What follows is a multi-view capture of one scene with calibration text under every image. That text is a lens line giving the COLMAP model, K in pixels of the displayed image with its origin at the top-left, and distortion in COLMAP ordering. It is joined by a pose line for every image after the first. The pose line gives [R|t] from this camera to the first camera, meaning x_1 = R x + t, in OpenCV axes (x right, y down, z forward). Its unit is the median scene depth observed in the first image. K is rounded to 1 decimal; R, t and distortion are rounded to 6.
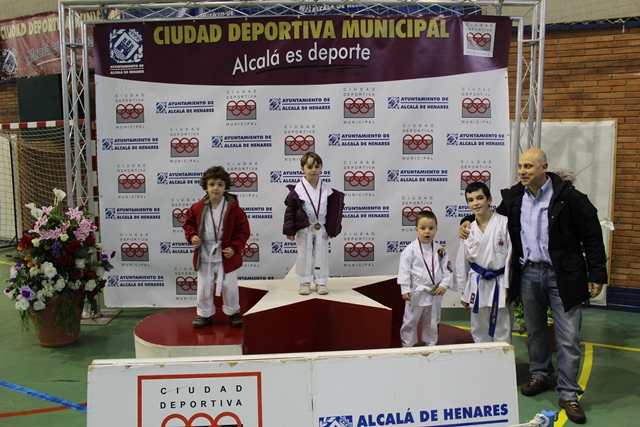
lens RADIAL K [[538.4, 0, 321.4], [0, 538.4, 213.7], [0, 0, 1]] dist [-0.159395, 0.152424]
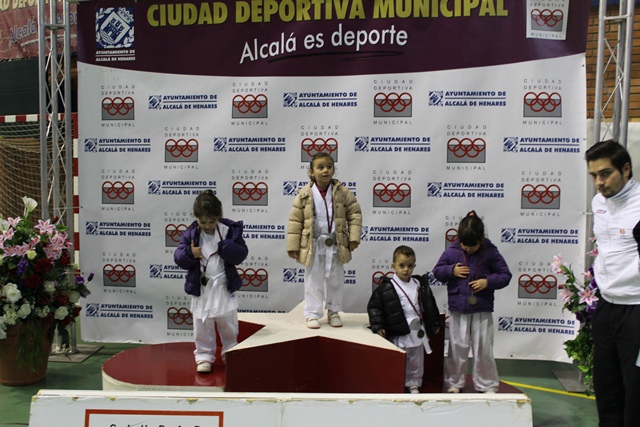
lens RADIAL K [[713.8, 0, 320.2], [0, 713.8, 212.3], [0, 0, 1]] dist [-0.095535, 0.124444]
pose [[0.993887, 0.020714, -0.108439, 0.081523], [-0.024435, 0.999153, -0.033095, 0.002853], [0.107661, 0.035543, 0.993552, -0.074441]]
